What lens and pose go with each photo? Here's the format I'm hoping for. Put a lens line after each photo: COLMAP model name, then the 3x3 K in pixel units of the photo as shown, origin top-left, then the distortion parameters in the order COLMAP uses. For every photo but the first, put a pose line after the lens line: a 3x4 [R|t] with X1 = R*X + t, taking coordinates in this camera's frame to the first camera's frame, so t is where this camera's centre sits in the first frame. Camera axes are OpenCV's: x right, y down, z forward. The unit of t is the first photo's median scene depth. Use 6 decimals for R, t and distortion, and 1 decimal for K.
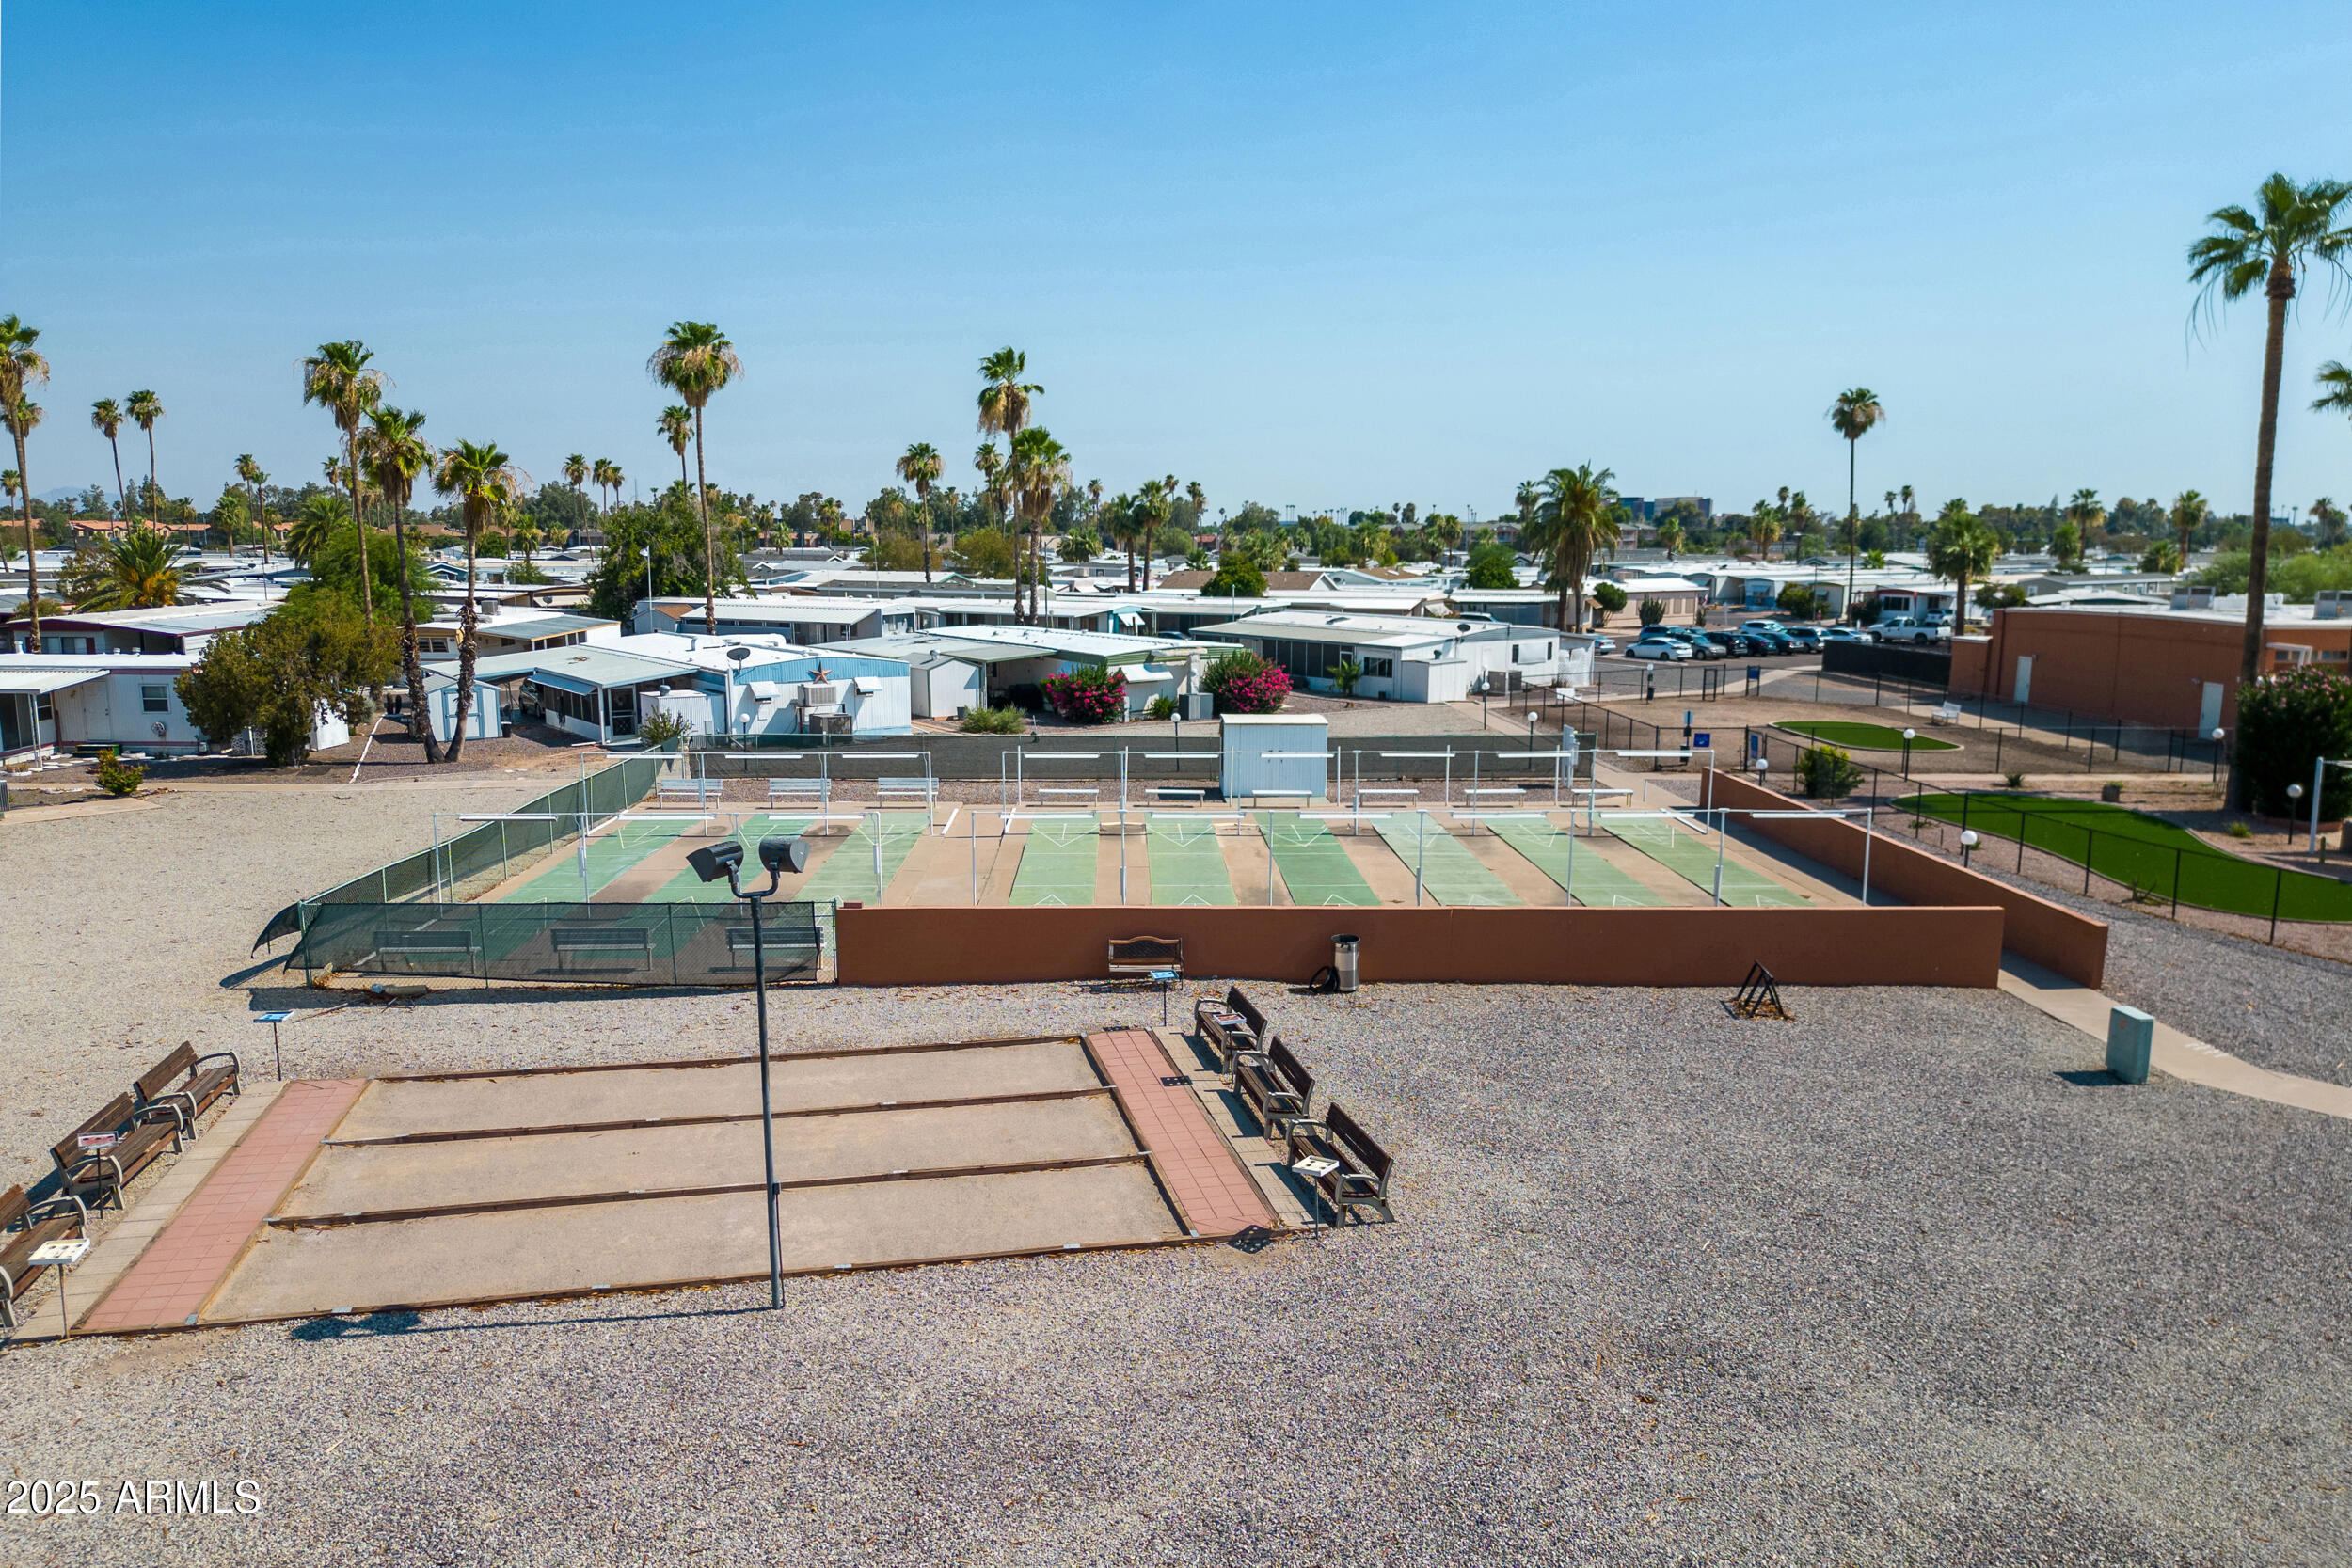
lens RADIAL K [[1654.4, 0, 1172.6], [0, 1654.4, 793.7], [0, 0, 1]] dist [0.022587, -0.000347]
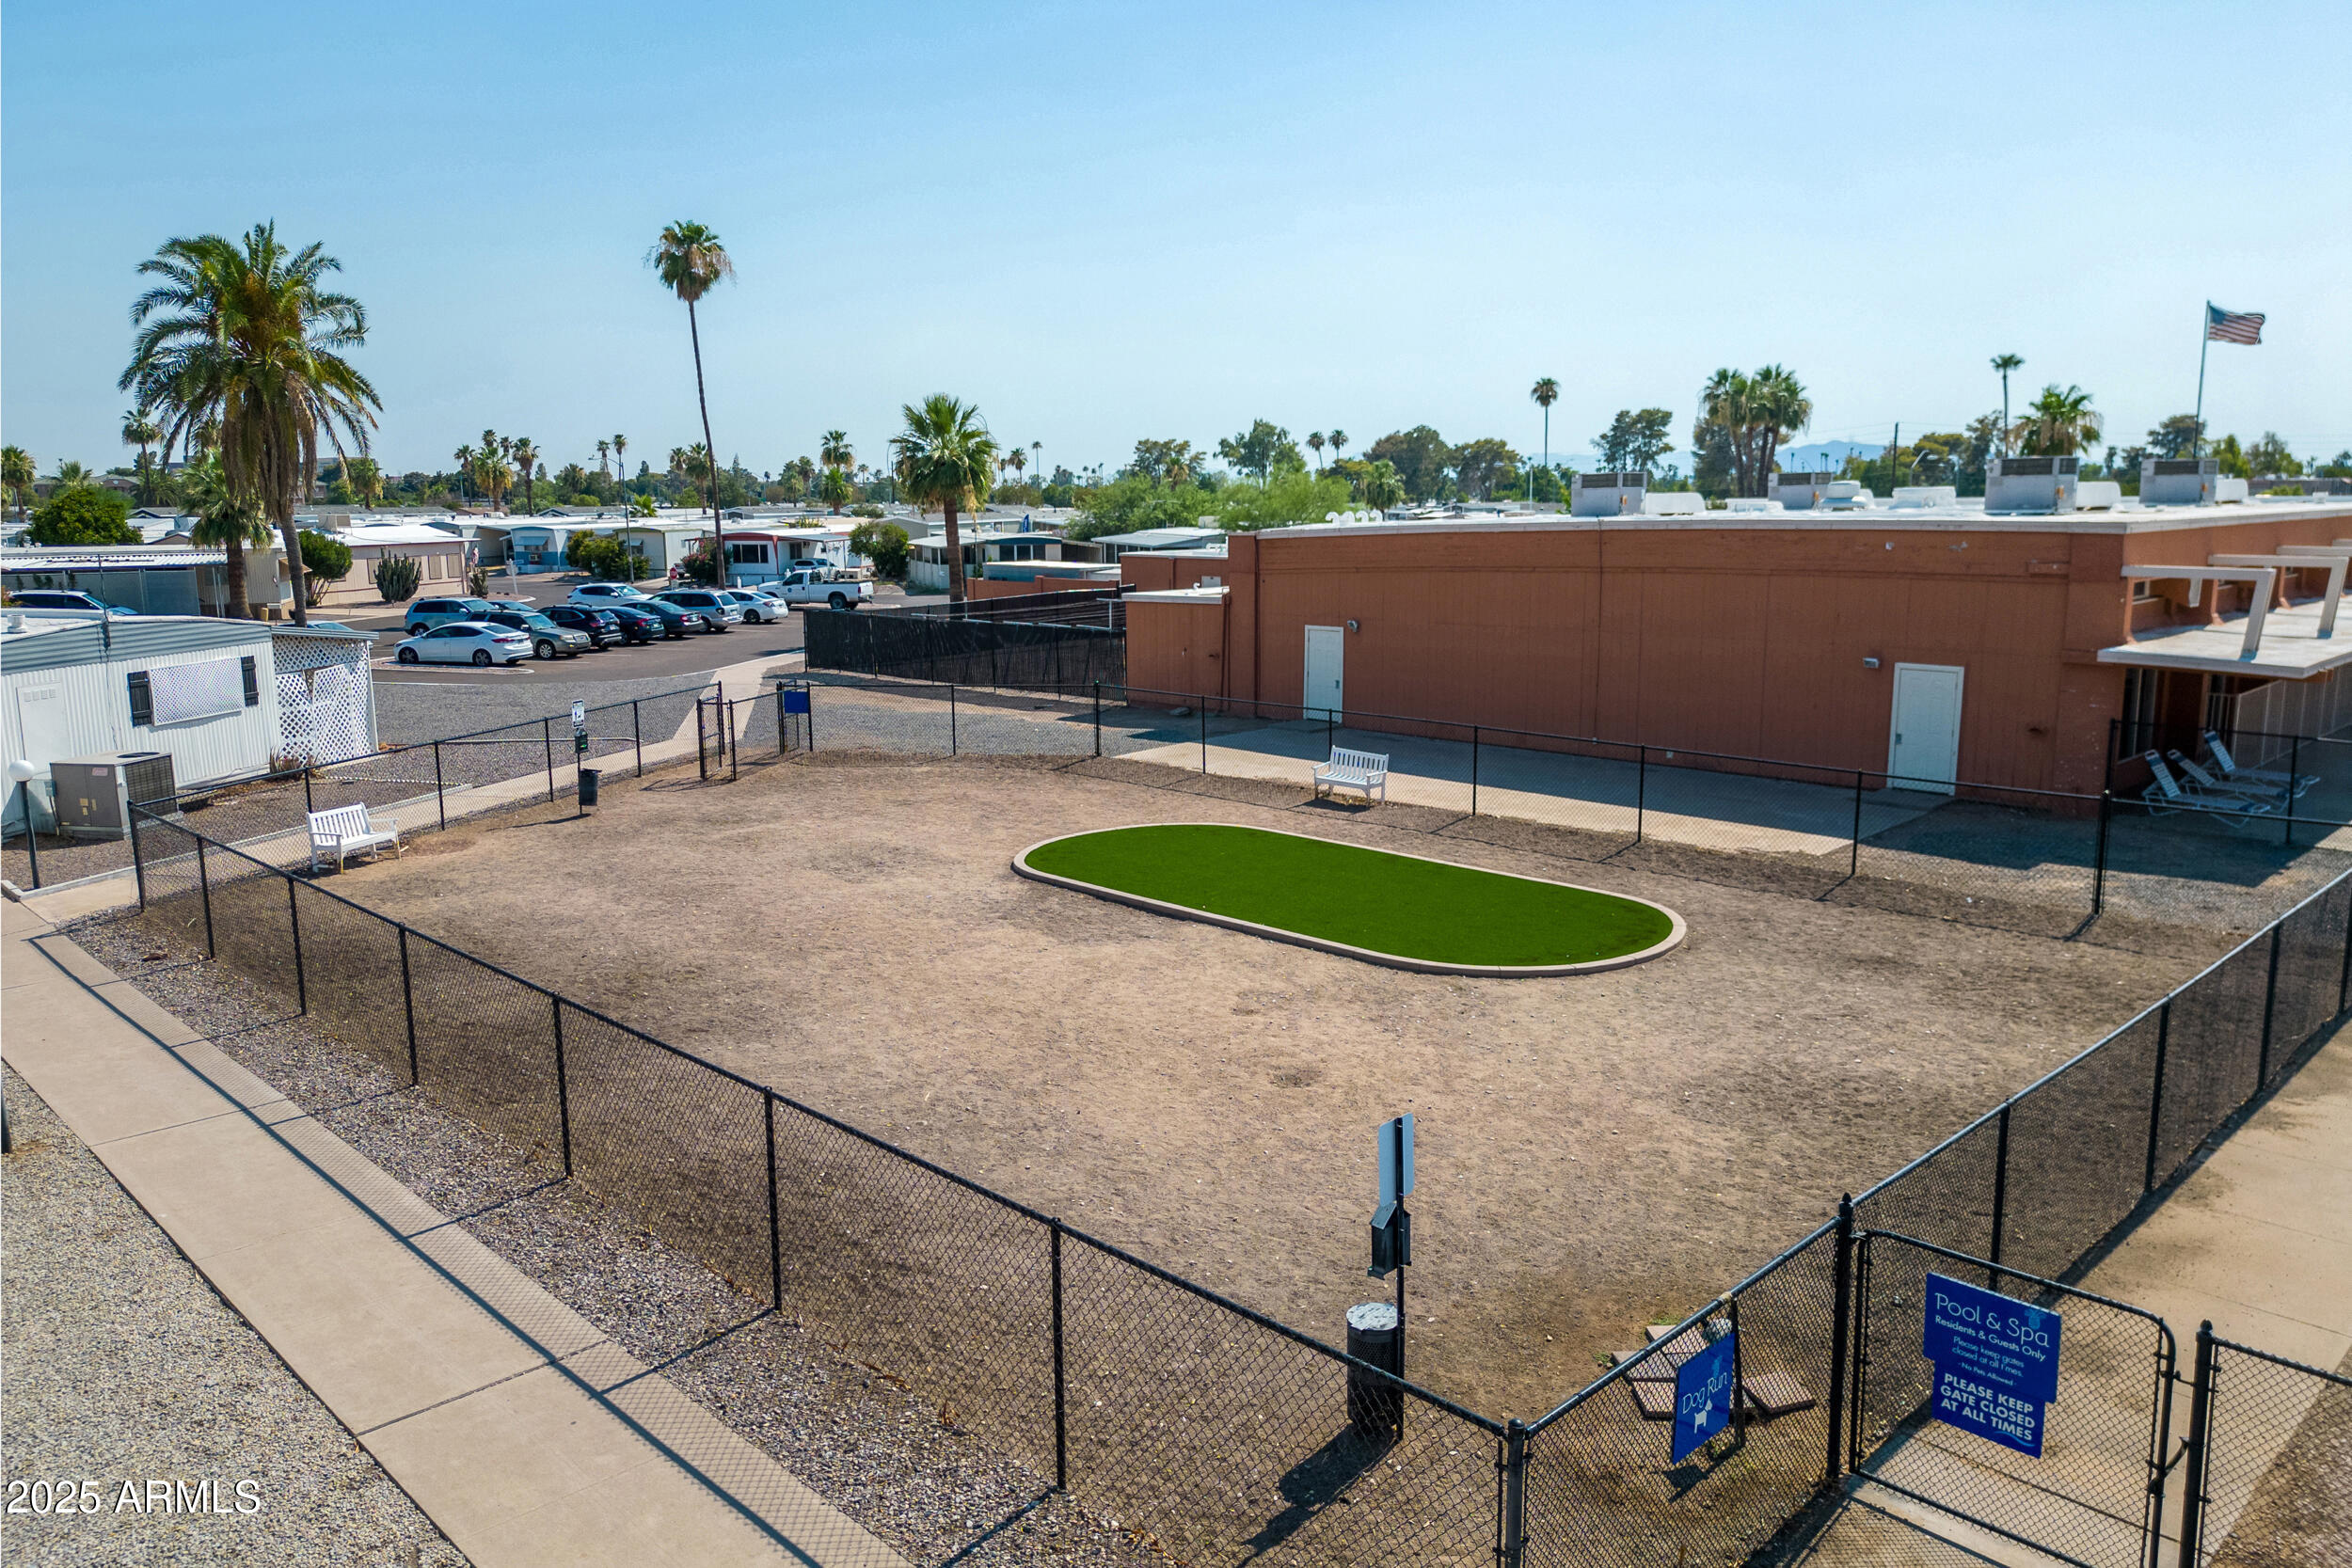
lens RADIAL K [[1654.4, 0, 1172.6], [0, 1654.4, 793.7], [0, 0, 1]] dist [0.022587, -0.000347]
pose [[0.731398, -0.128075, 0.669816, 0.085513], [0.114675, 0.991318, 0.064331, -0.041515], [-0.672240, 0.029760, 0.739735, 0.397309]]
